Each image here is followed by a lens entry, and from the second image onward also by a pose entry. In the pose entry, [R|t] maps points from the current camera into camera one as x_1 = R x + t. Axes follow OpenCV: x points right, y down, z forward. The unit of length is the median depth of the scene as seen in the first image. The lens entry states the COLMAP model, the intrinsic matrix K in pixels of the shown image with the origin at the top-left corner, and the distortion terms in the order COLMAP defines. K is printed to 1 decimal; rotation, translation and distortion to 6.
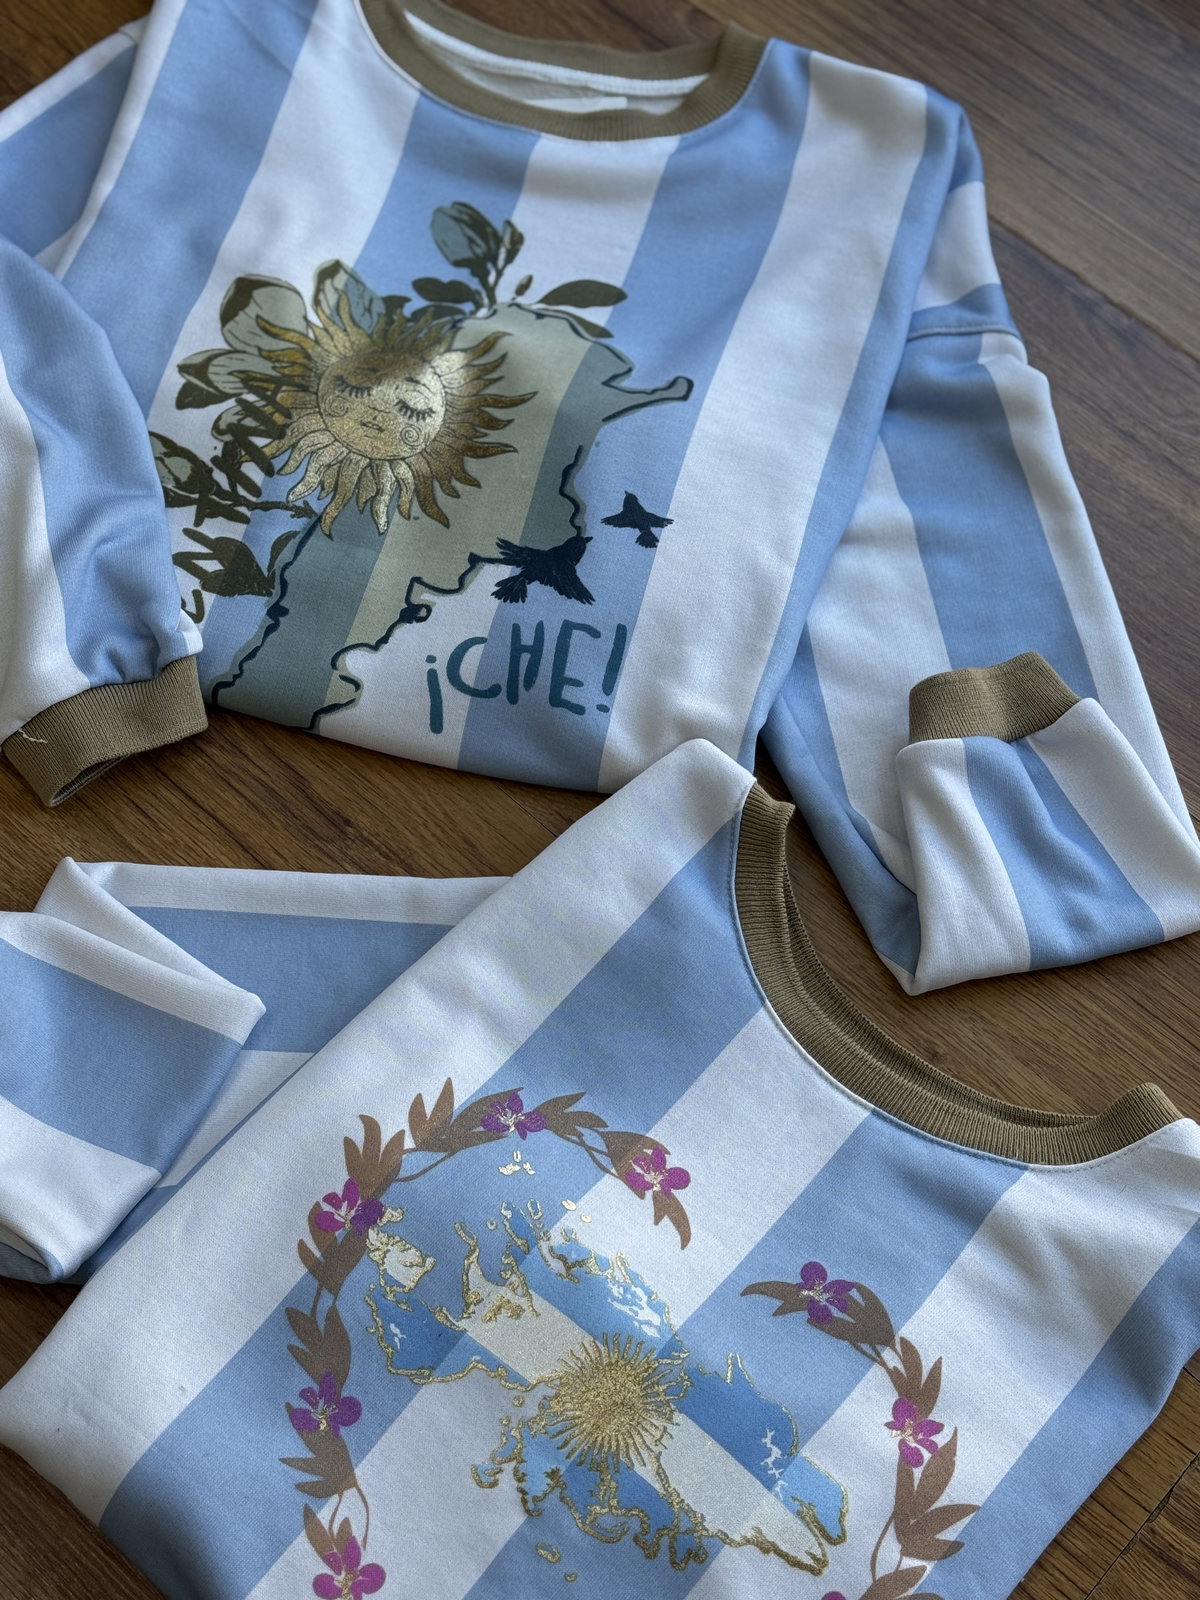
lens RADIAL K [[2451.3, 0, 600.0], [0, 2451.3, 800.0], [0, 0, 1]] dist [0.146026, -0.010357]
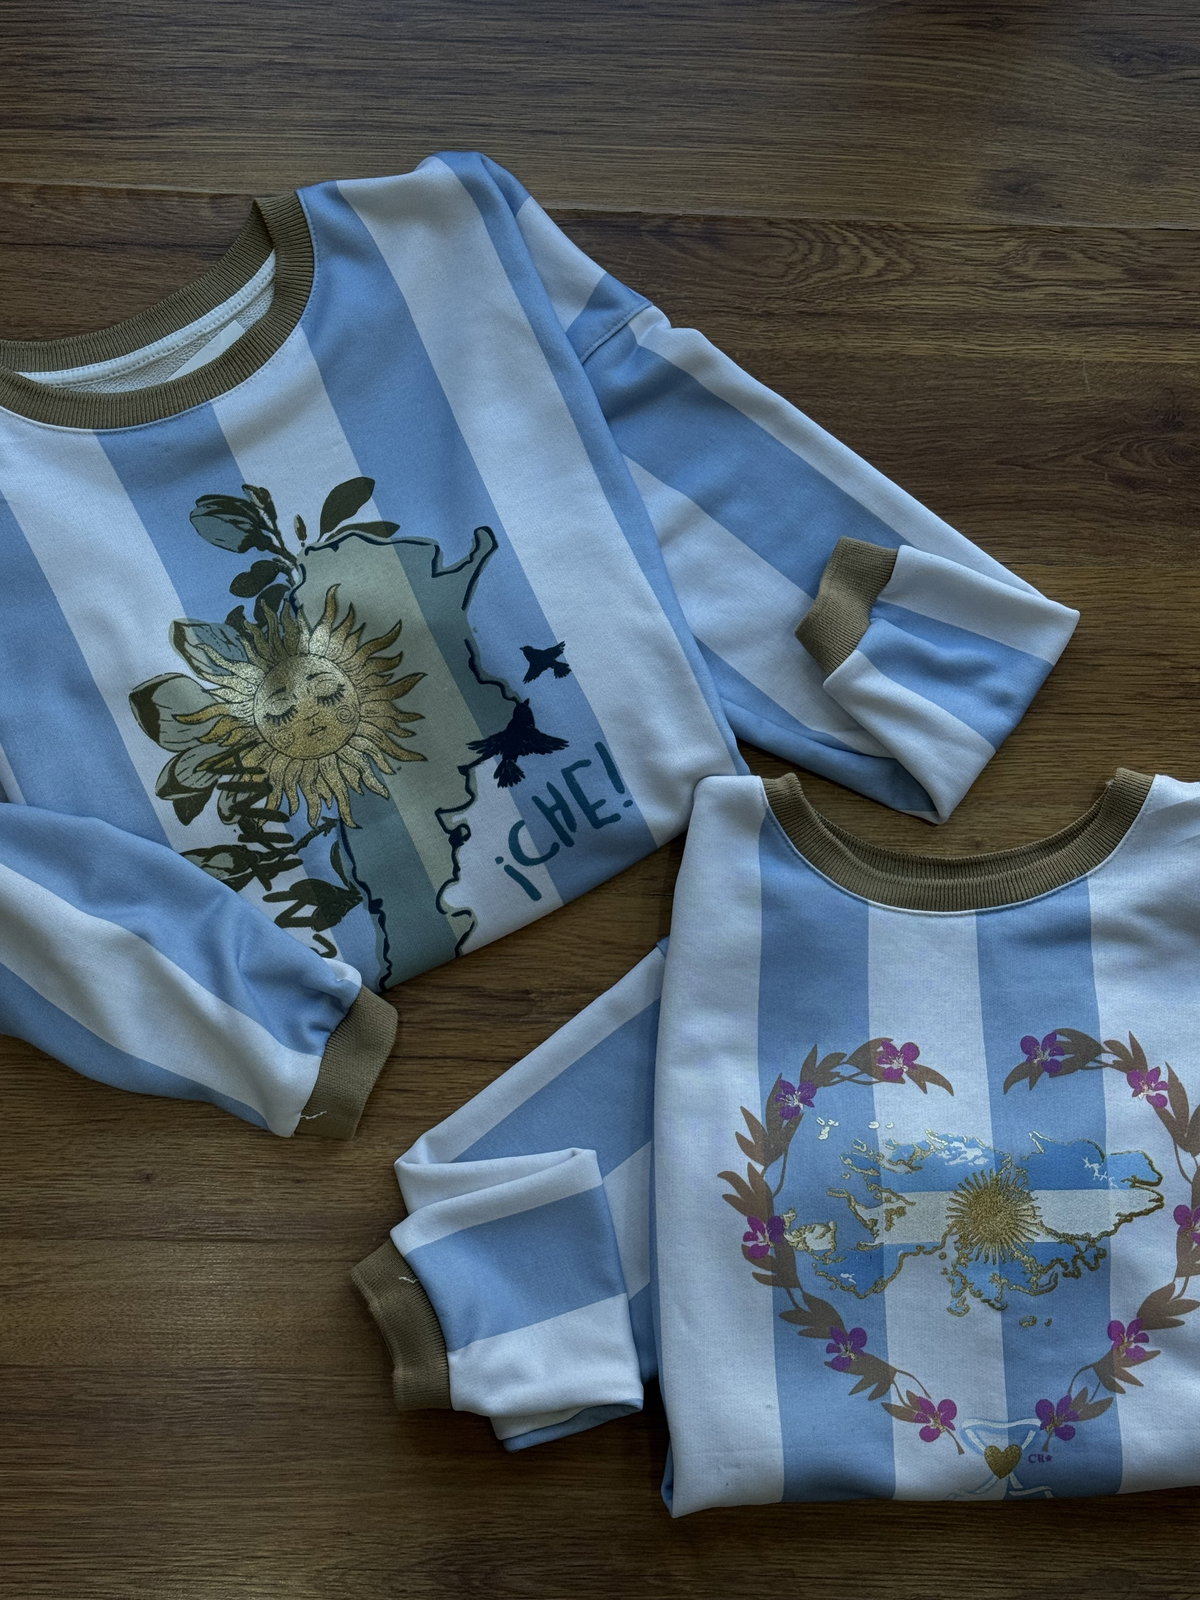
lens RADIAL K [[2451.3, 0, 600.0], [0, 2451.3, 800.0], [0, 0, 1]] dist [0.146026, -0.010357]
pose [[0.758229, -0.648932, 0.063051, -0.089252], [0.576695, 0.712637, 0.399463, -0.557699], [-0.304157, -0.266524, 0.914578, -0.170579]]
